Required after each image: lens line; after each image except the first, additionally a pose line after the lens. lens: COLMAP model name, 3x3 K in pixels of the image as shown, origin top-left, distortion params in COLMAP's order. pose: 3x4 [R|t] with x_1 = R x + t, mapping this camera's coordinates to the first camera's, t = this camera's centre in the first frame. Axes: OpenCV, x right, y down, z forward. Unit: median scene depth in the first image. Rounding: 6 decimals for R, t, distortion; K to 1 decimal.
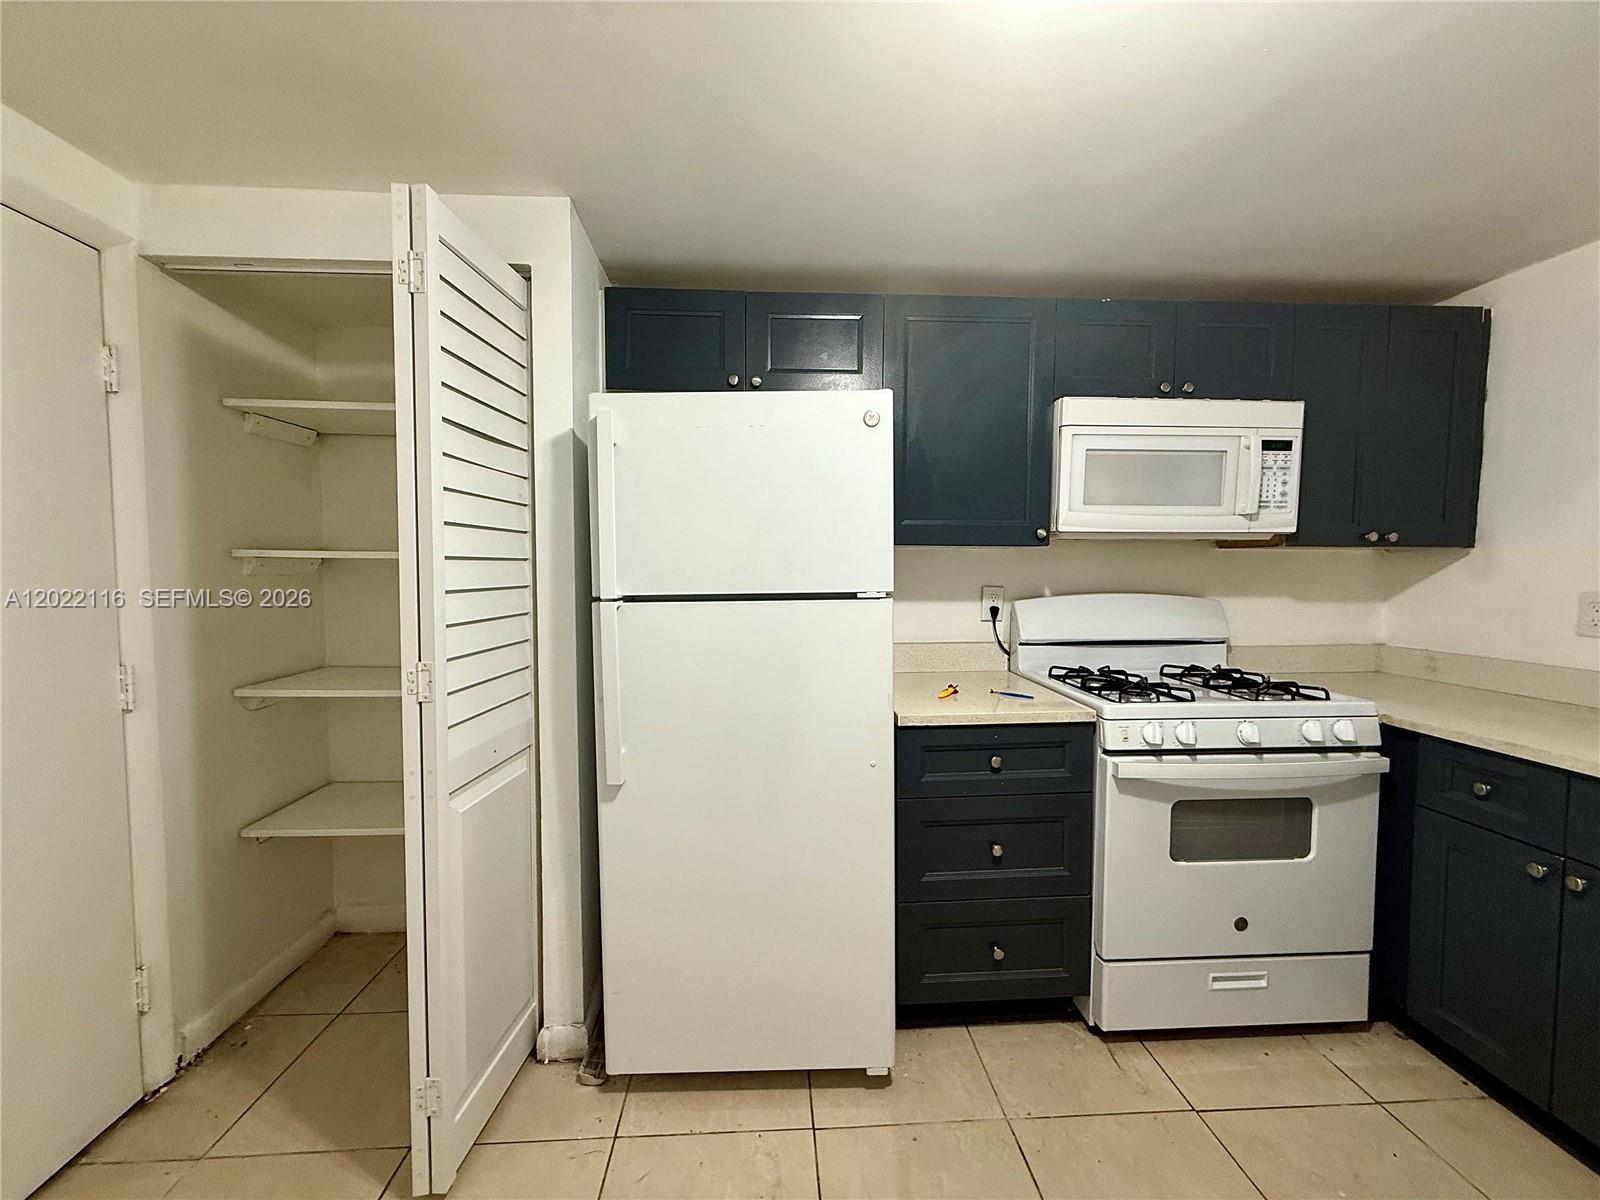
lens RADIAL K [[642.8, 0, 803.8], [0, 642.8, 598.0], [0, 0, 1]] dist [0.000616, -0.000290]
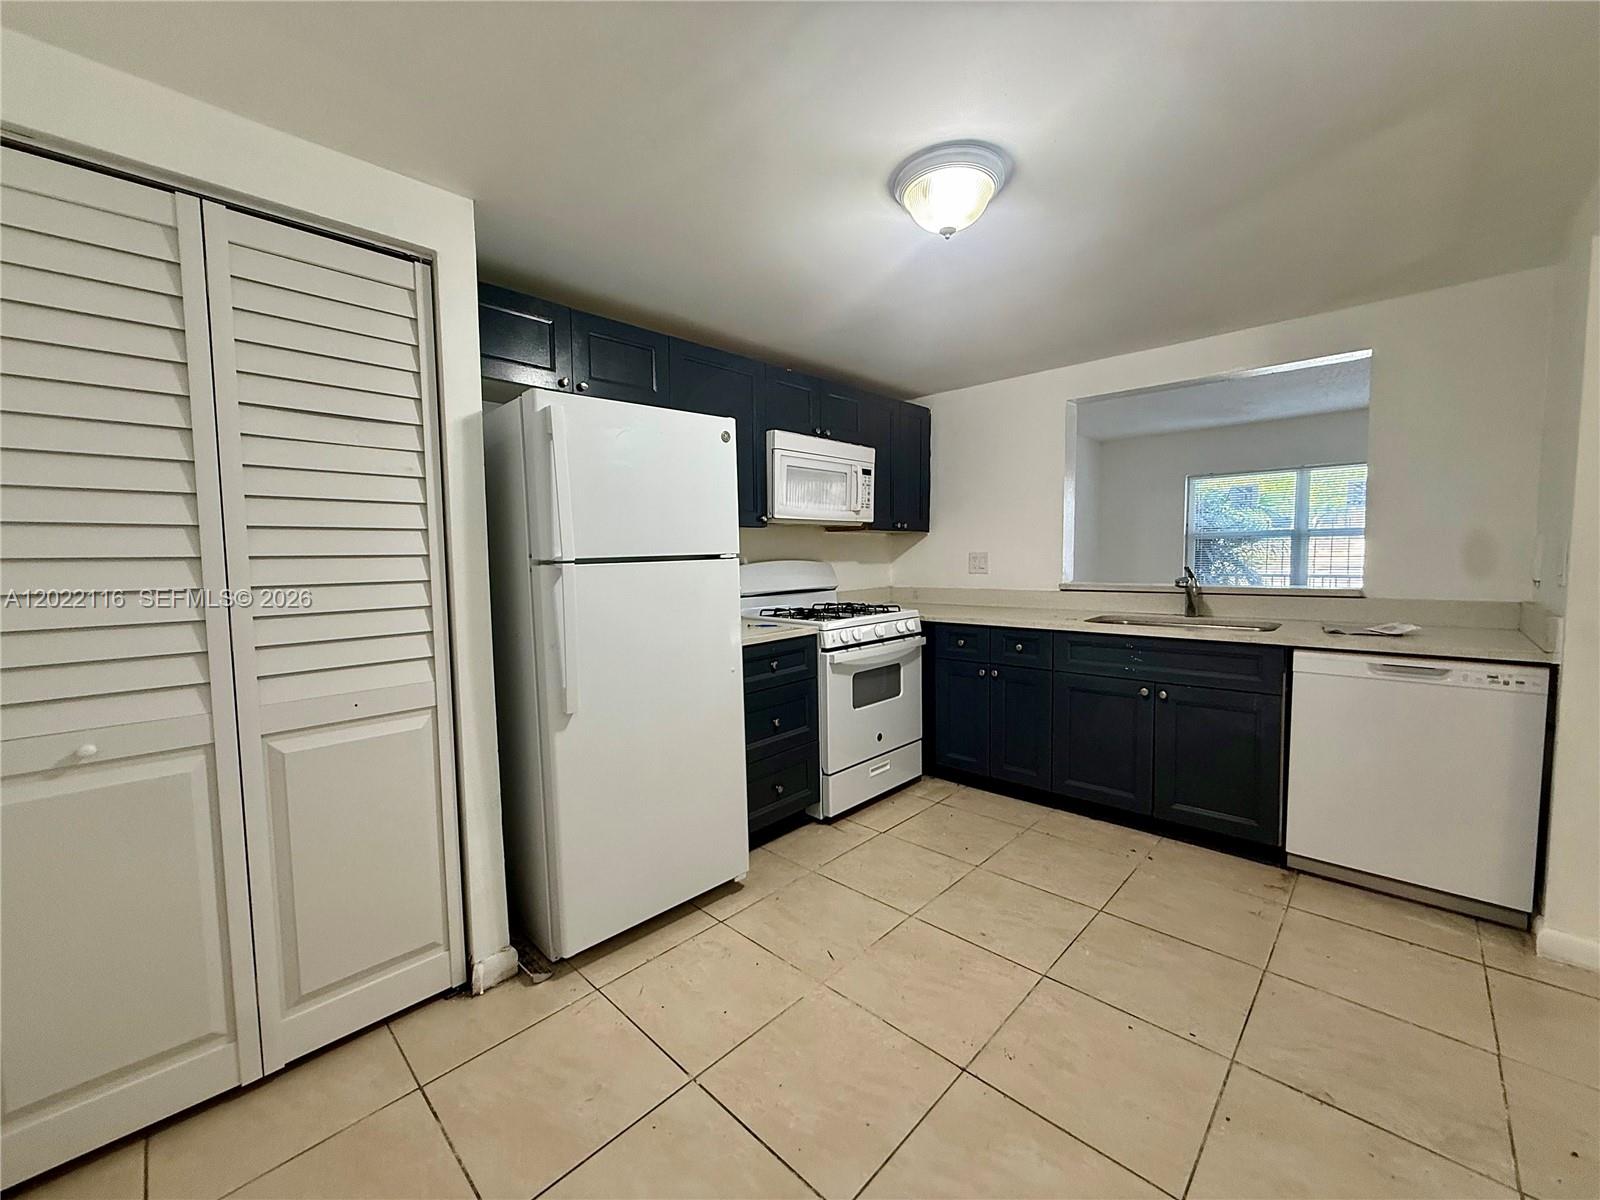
lens RADIAL K [[642.8, 0, 803.5], [0, 642.8, 599.3], [0, 0, 1]] dist [0.000616, -0.000290]
pose [[0.721704, -0.060362, 0.689565, -0.699251], [0.052133, 0.998101, 0.032808, 0.048640], [-0.690236, 0.012271, 0.723481, -0.166312]]
